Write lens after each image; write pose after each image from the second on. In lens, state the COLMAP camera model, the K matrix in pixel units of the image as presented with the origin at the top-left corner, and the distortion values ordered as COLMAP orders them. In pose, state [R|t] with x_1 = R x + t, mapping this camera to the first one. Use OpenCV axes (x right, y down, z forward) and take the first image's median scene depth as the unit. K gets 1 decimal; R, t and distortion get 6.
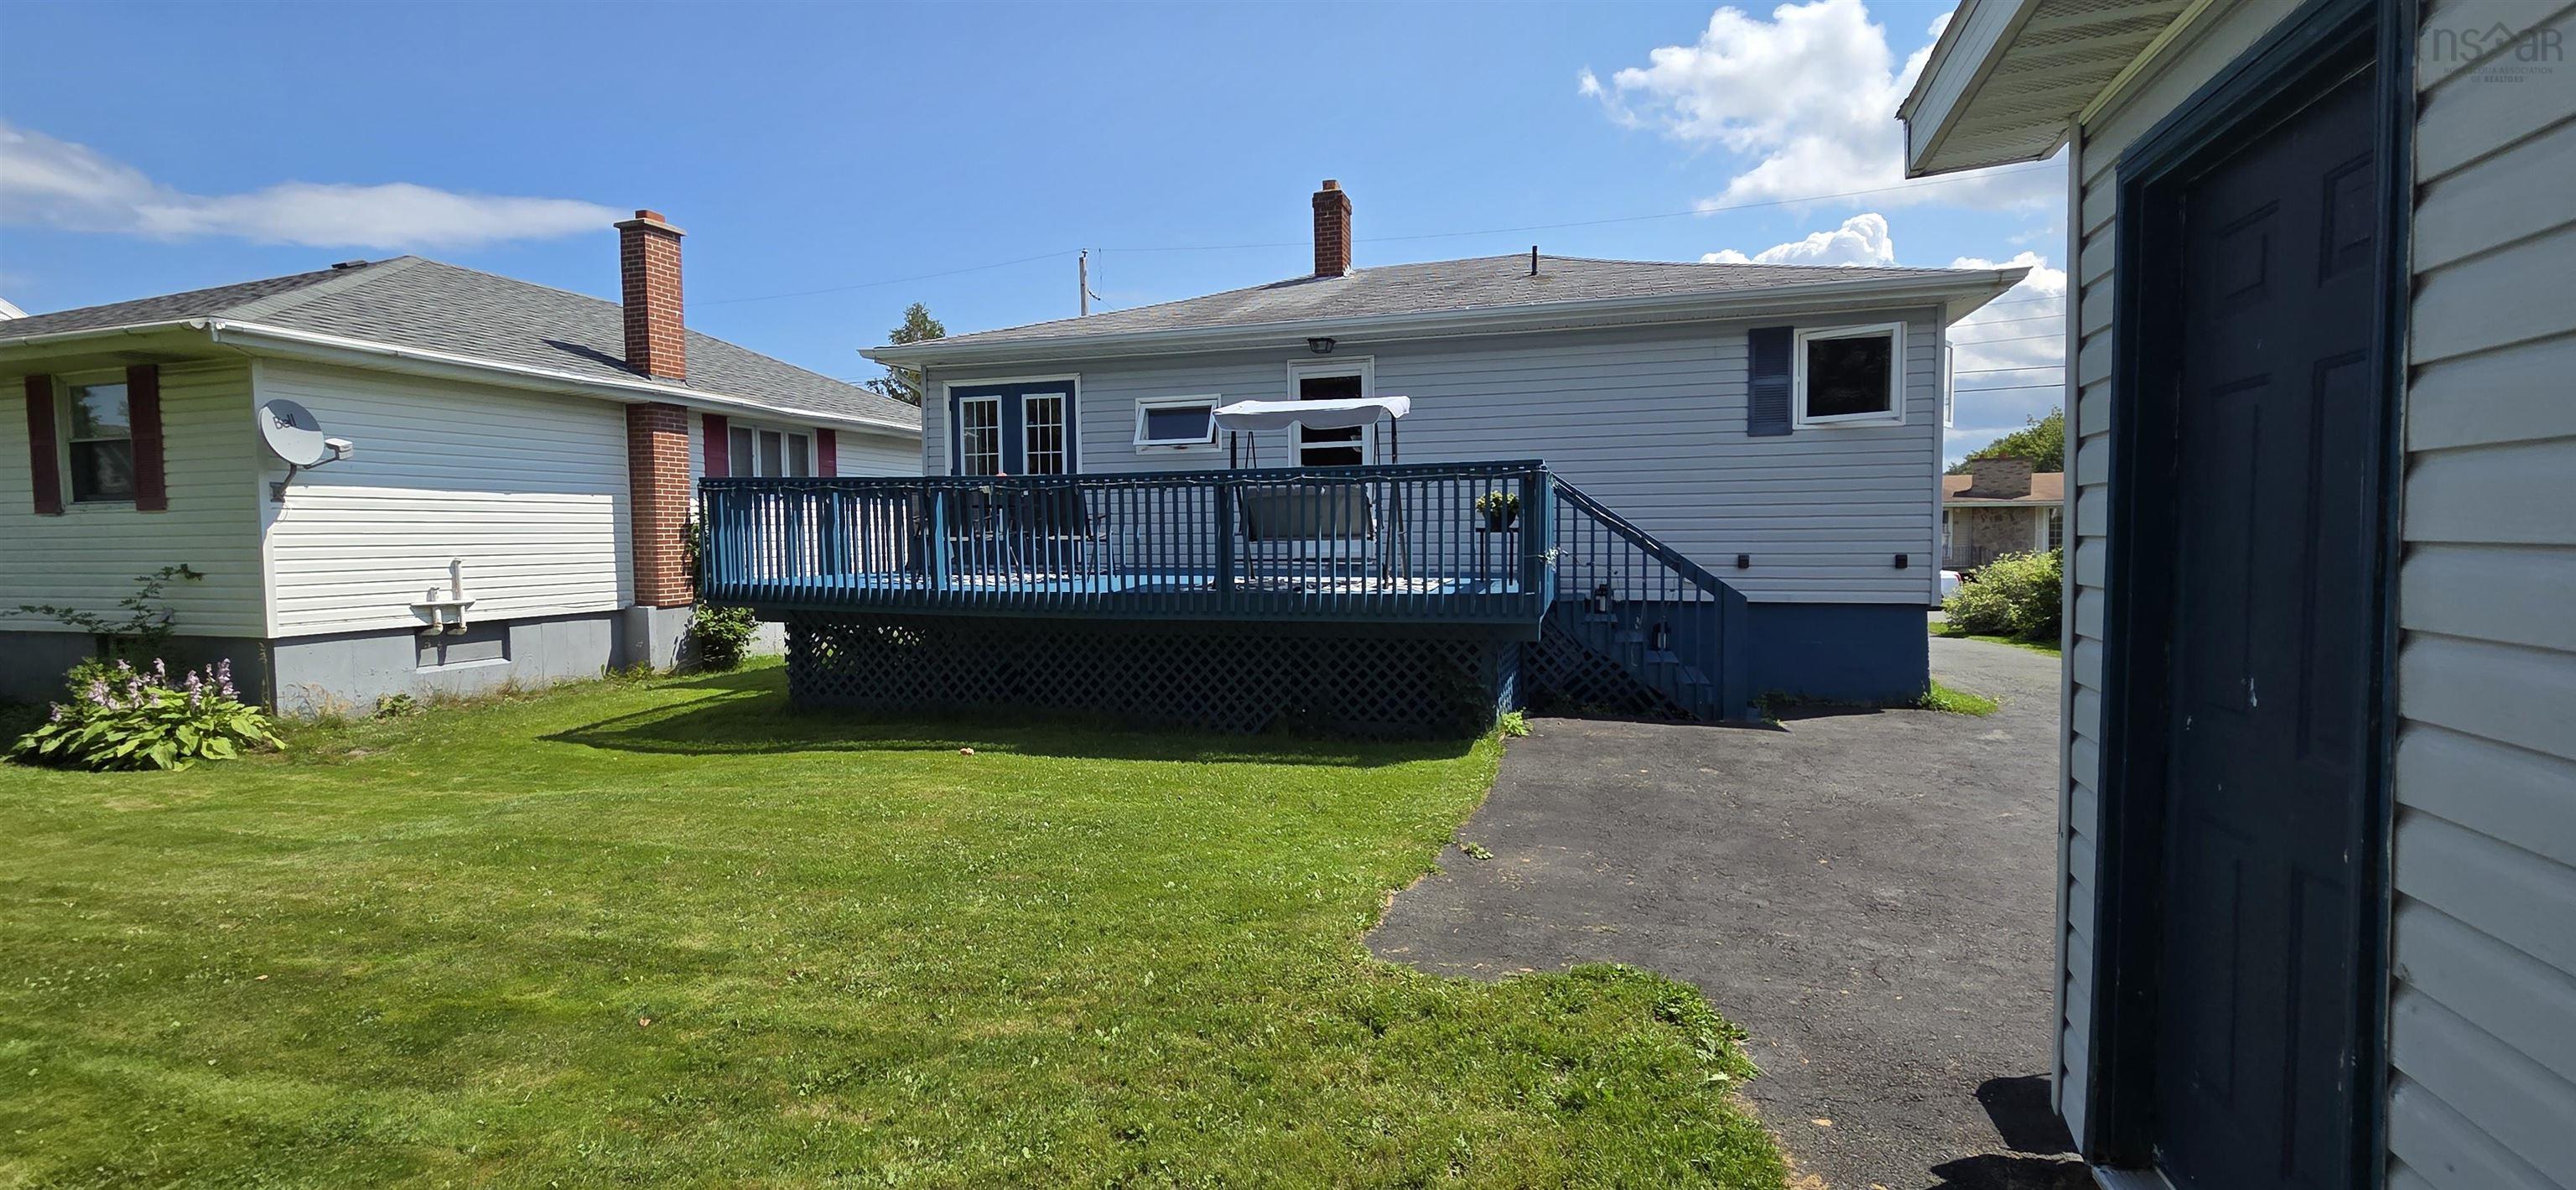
lens RADIAL K [[1053.5, 0, 1274.0], [0, 1053.5, 595.1], [0, 0, 1]] dist [0.000039, 0.000772]
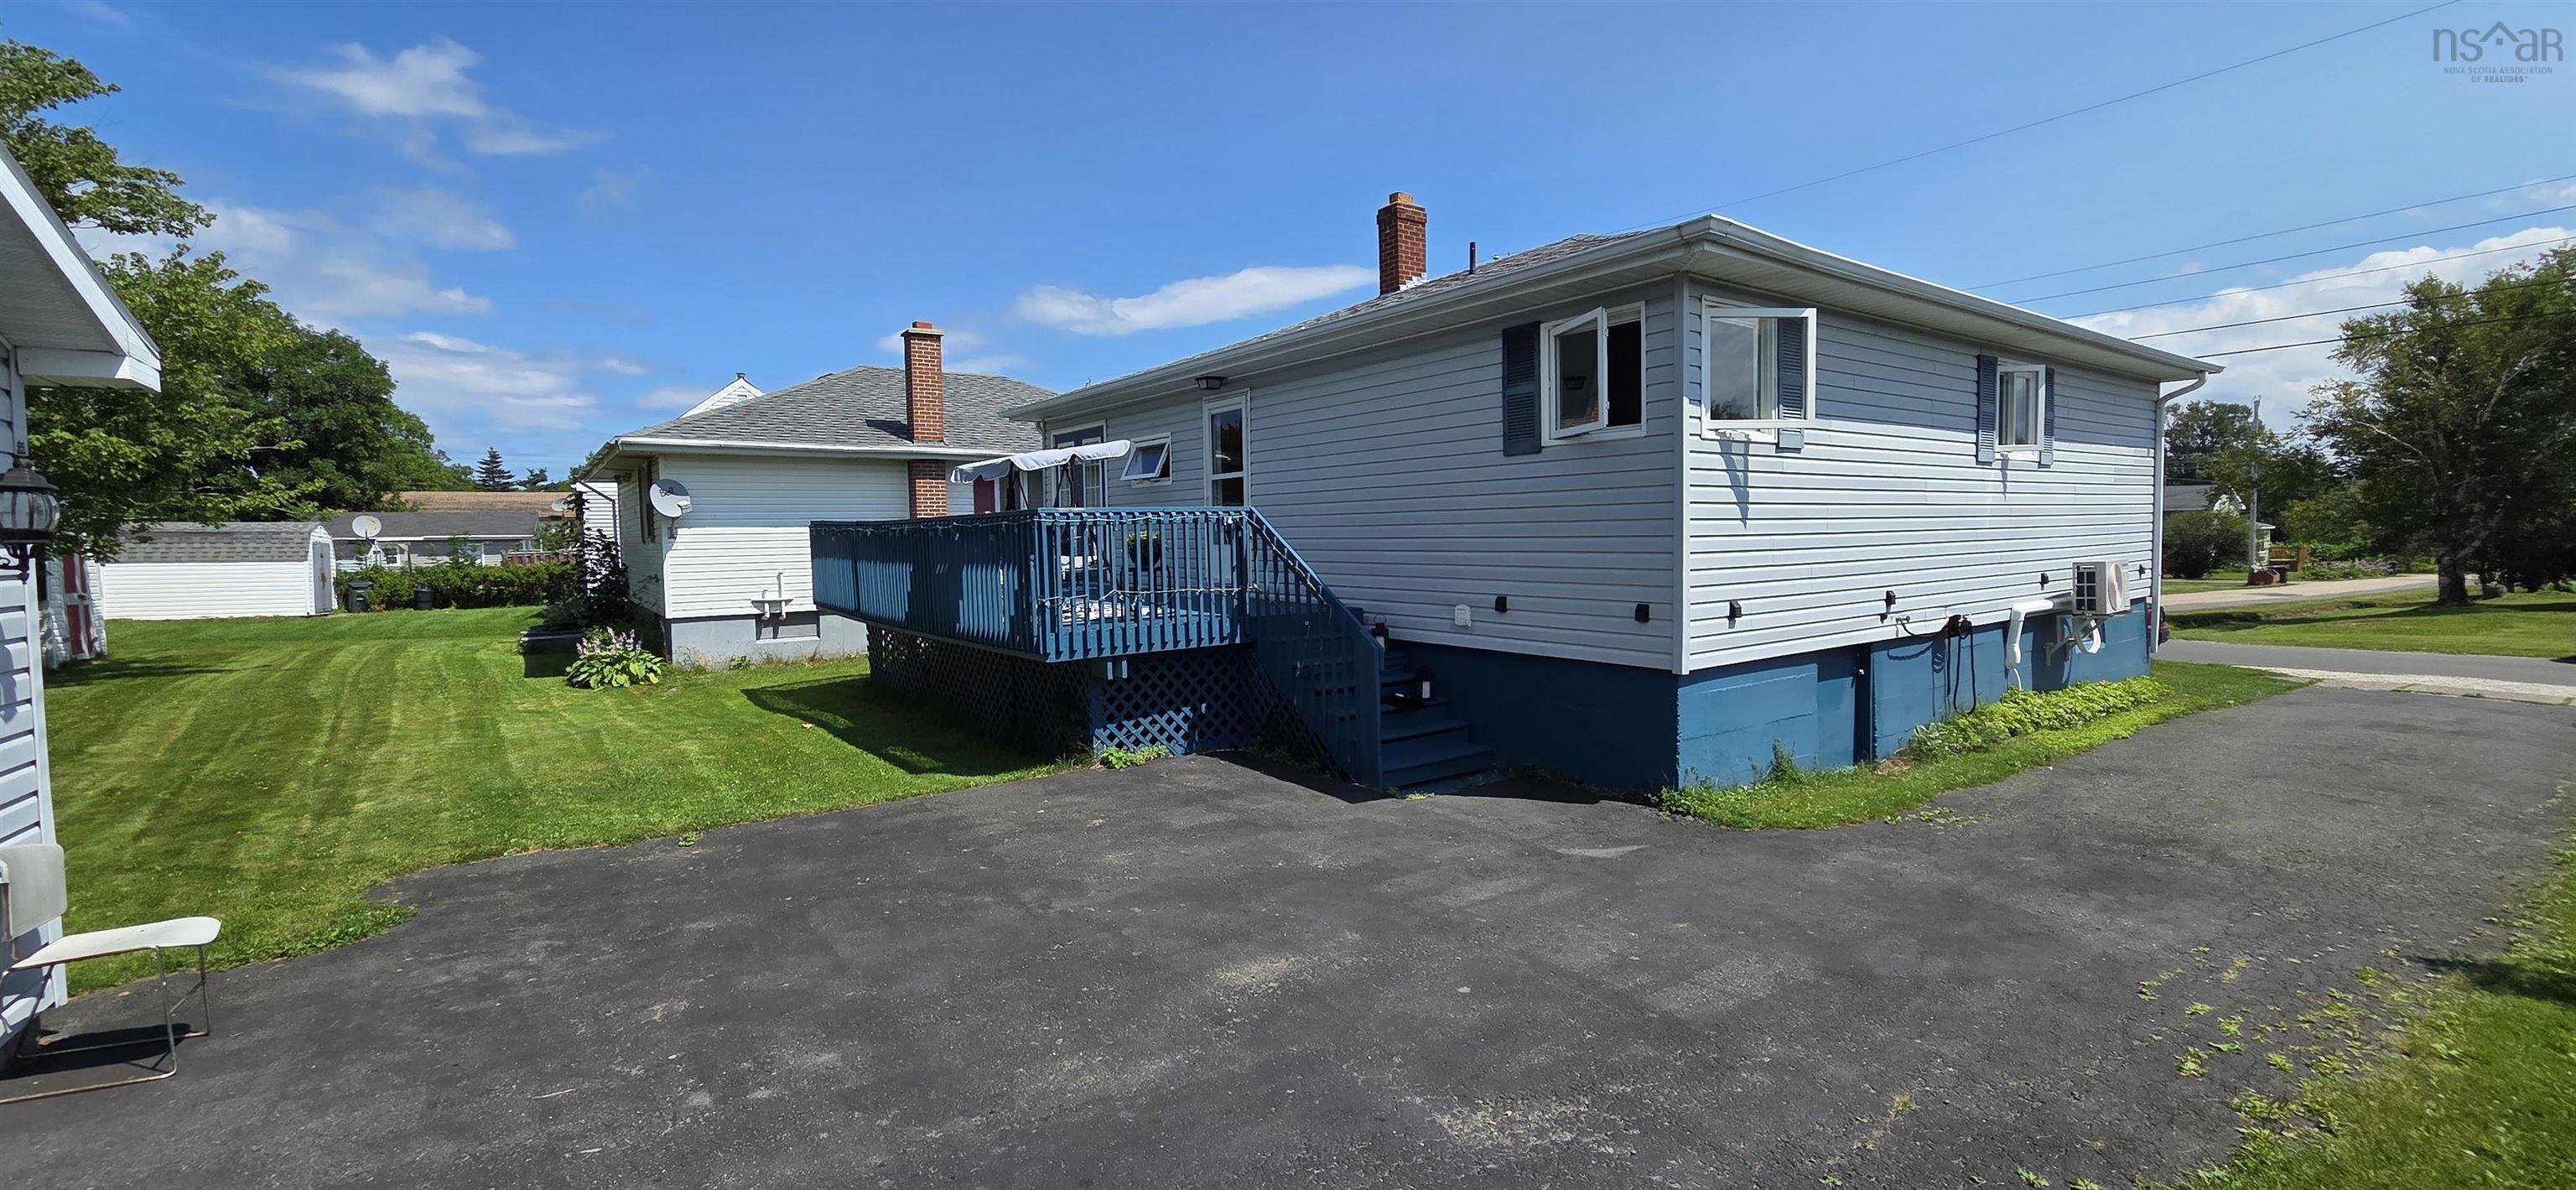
lens RADIAL K [[1053.5, 0, 1274.0], [0, 1053.5, 595.1], [0, 0, 1]] dist [0.000039, 0.000772]
pose [[0.797169, 0.031353, -0.602942, 0.821758], [-0.025143, 0.999508, 0.018732, -0.051371], [0.603233, 0.000227, 0.797565, 0.219913]]
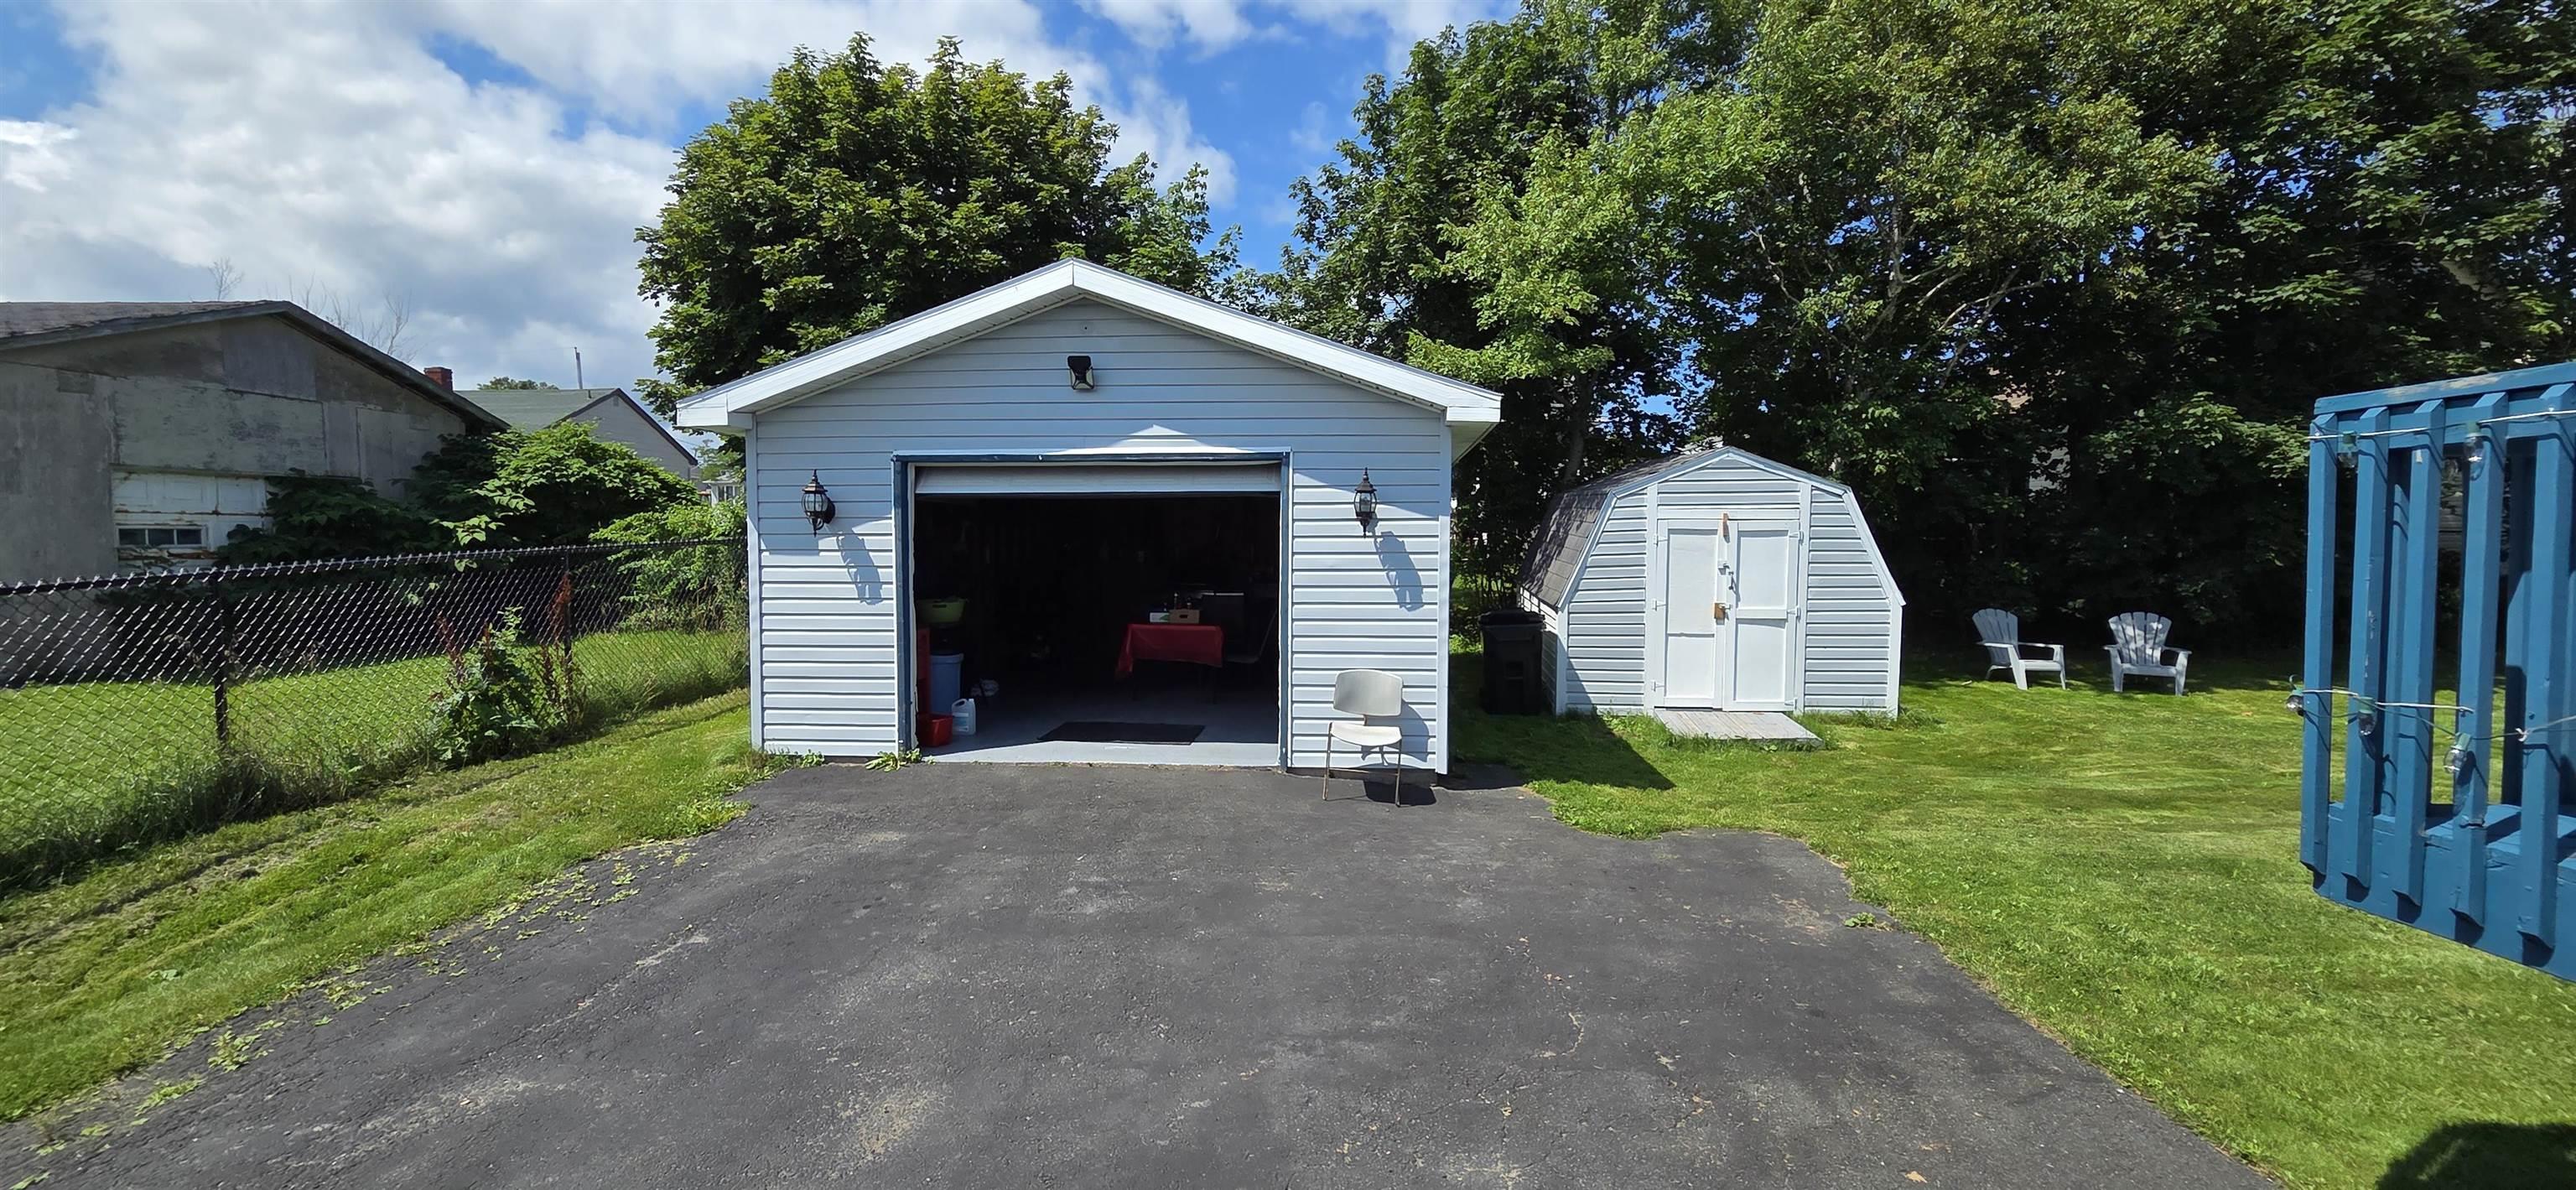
lens RADIAL K [[1053.5, 0, 1274.0], [0, 1053.5, 595.1], [0, 0, 1]] dist [0.000039, 0.000772]
pose [[-0.967258, 0.025640, -0.252498, 0.496902], [-0.002169, 0.994013, 0.109244, -0.076579], [0.253787, 0.106215, -0.961411, 0.932875]]
